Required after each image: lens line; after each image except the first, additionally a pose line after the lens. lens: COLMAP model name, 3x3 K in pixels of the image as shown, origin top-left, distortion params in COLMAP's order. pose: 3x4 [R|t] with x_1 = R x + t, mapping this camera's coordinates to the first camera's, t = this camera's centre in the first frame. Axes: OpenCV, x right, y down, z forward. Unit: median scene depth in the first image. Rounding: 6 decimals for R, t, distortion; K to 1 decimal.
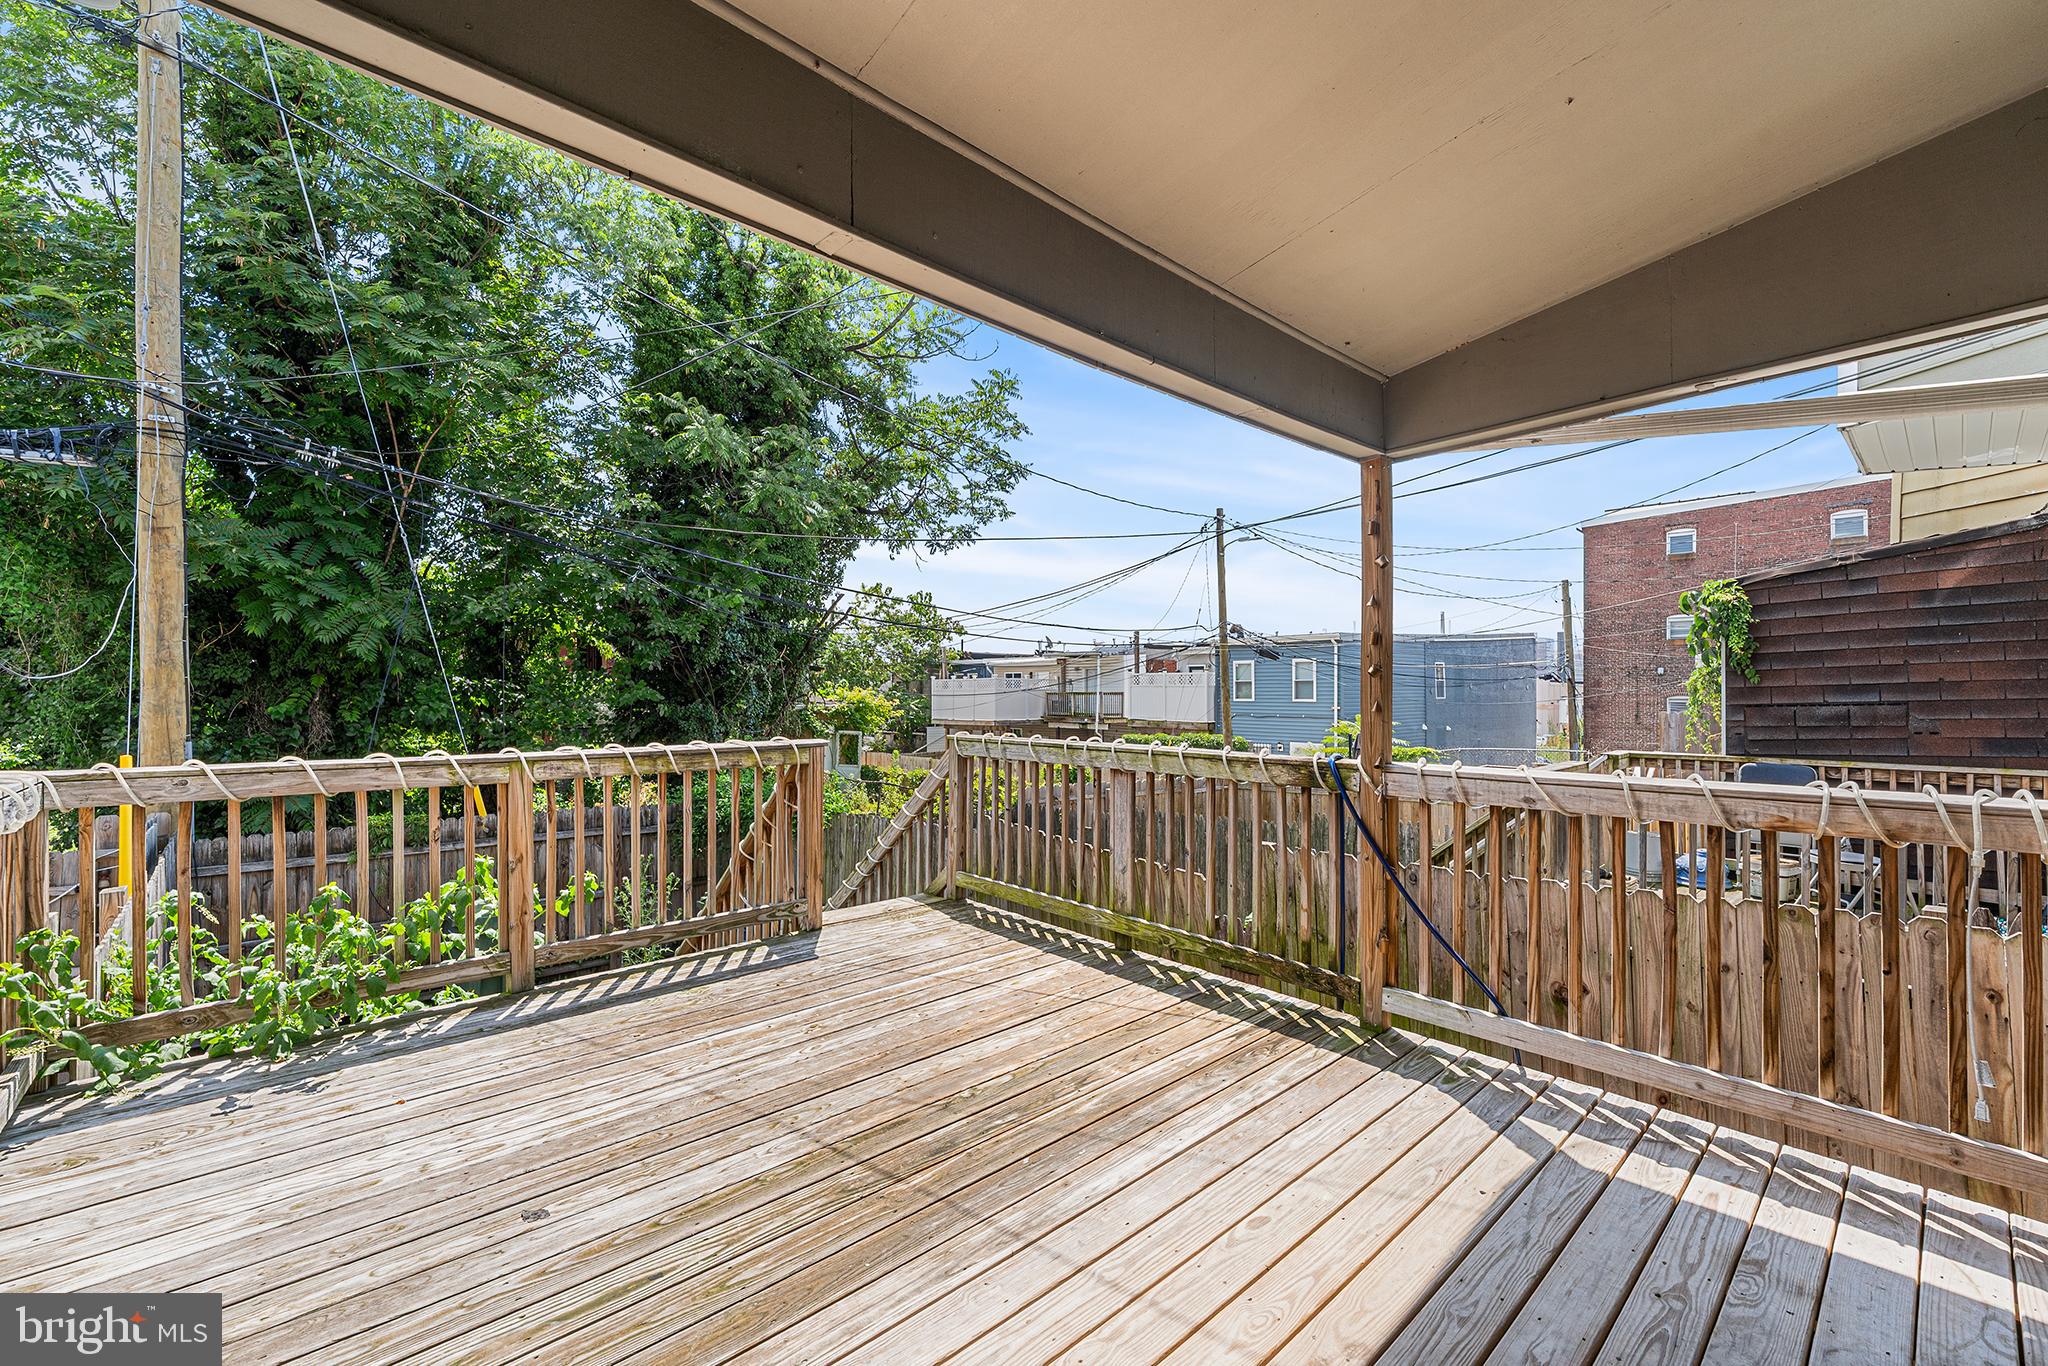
lens RADIAL K [[851.2, 0, 1020.7], [0, 851.2, 704.5], [0, 0, 1]] dist [0.000105, -0.000081]
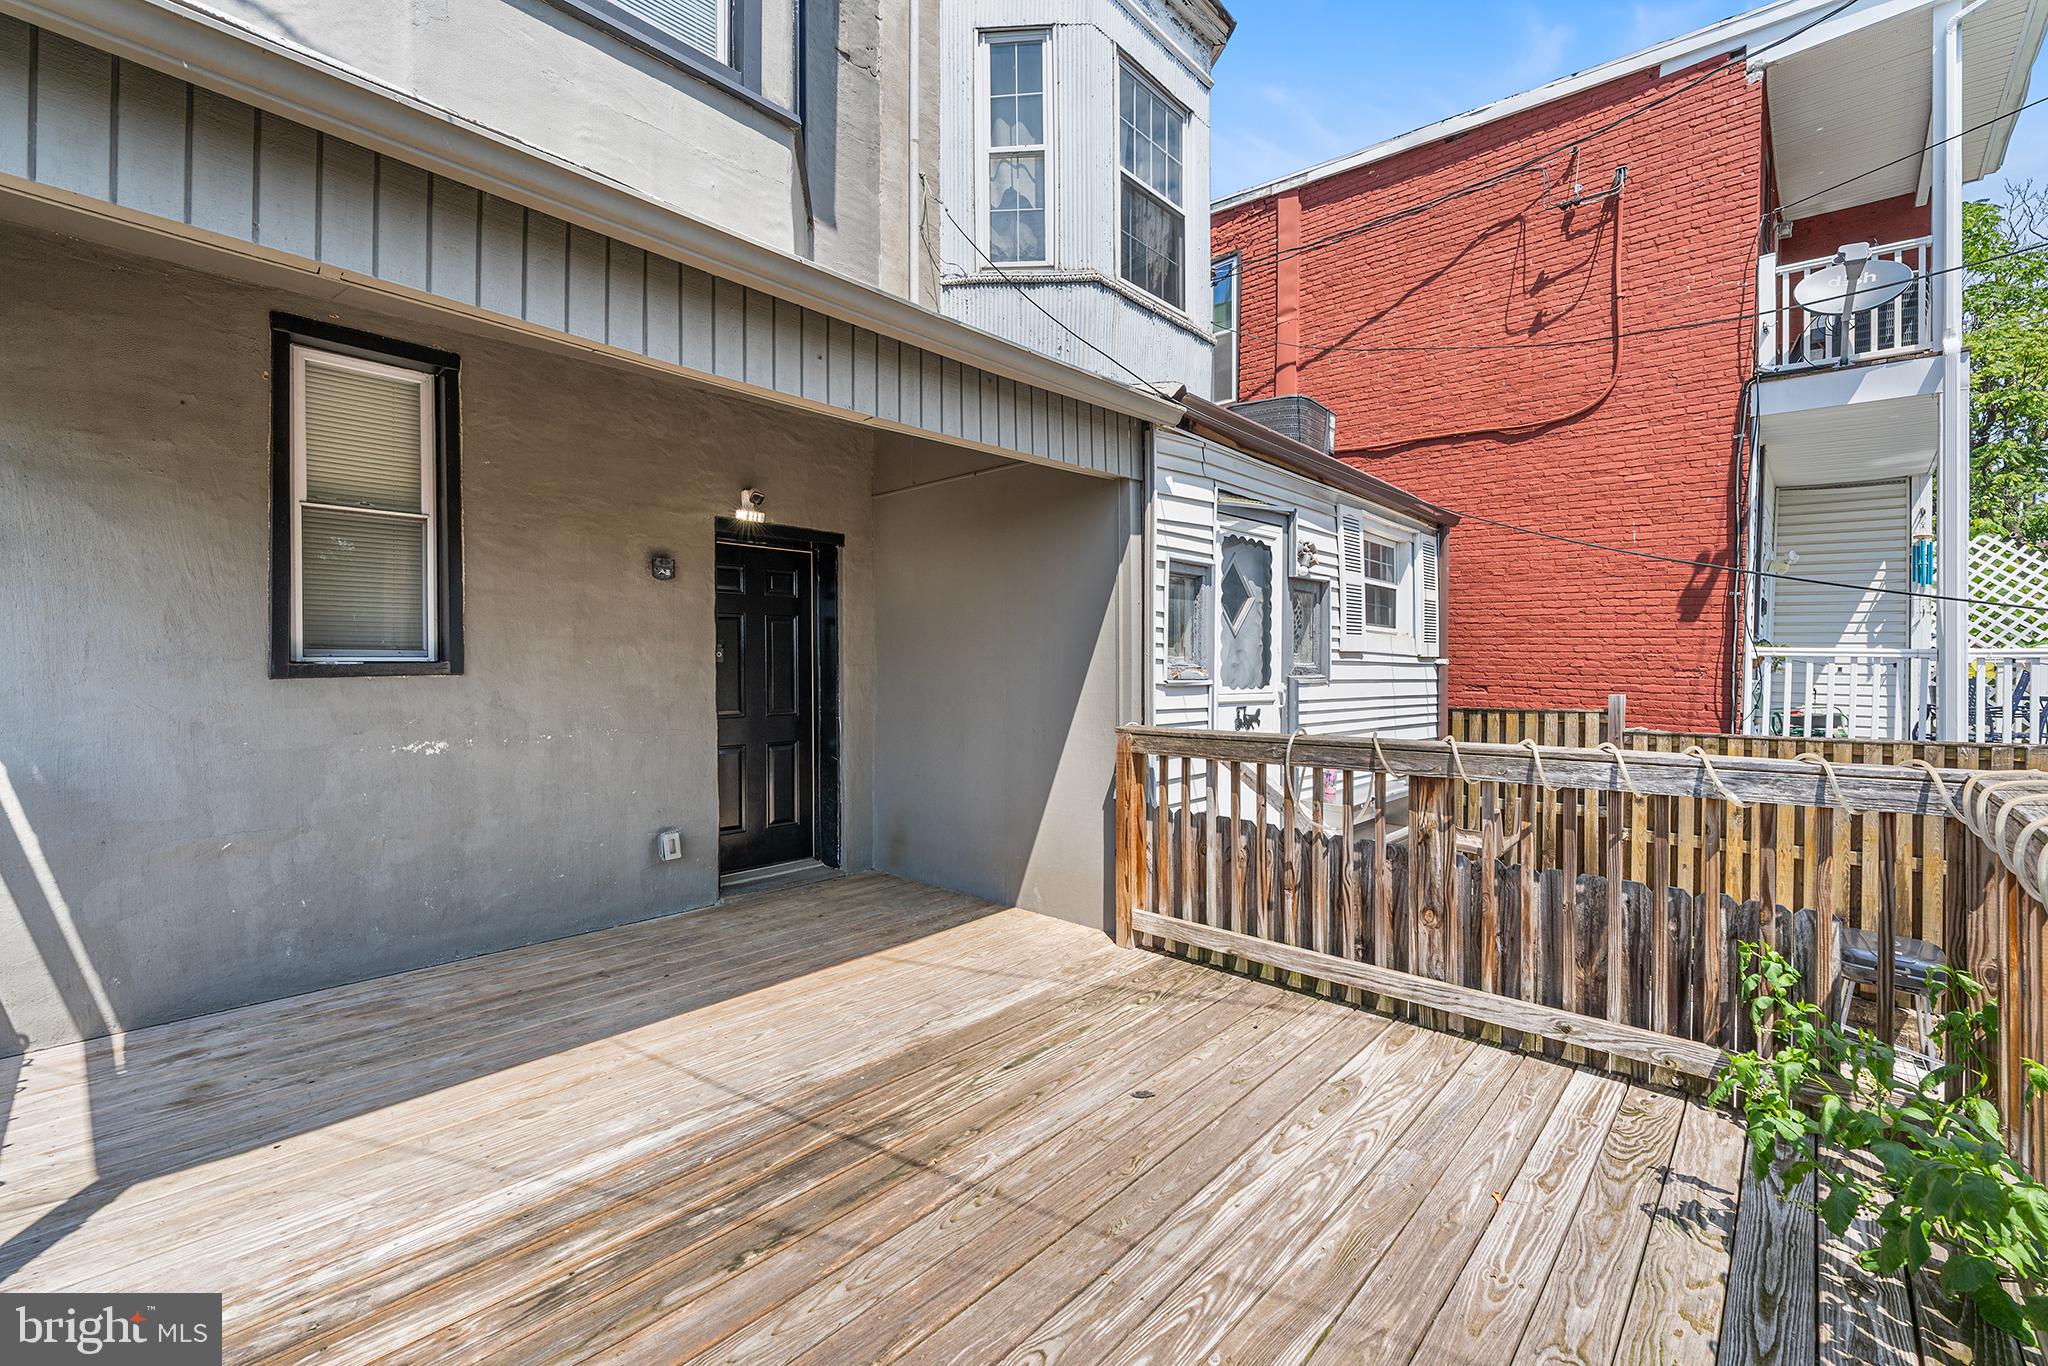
lens RADIAL K [[868.3, 0, 1031.2], [0, 868.3, 663.0], [0, 0, 1]] dist [-0.000183, -0.000073]
pose [[-0.994869, -0.003634, -0.101111, -0.241106], [-0.004715, 0.999934, 0.010453, -0.028284], [0.101066, 0.010876, -0.994820, 1.896763]]
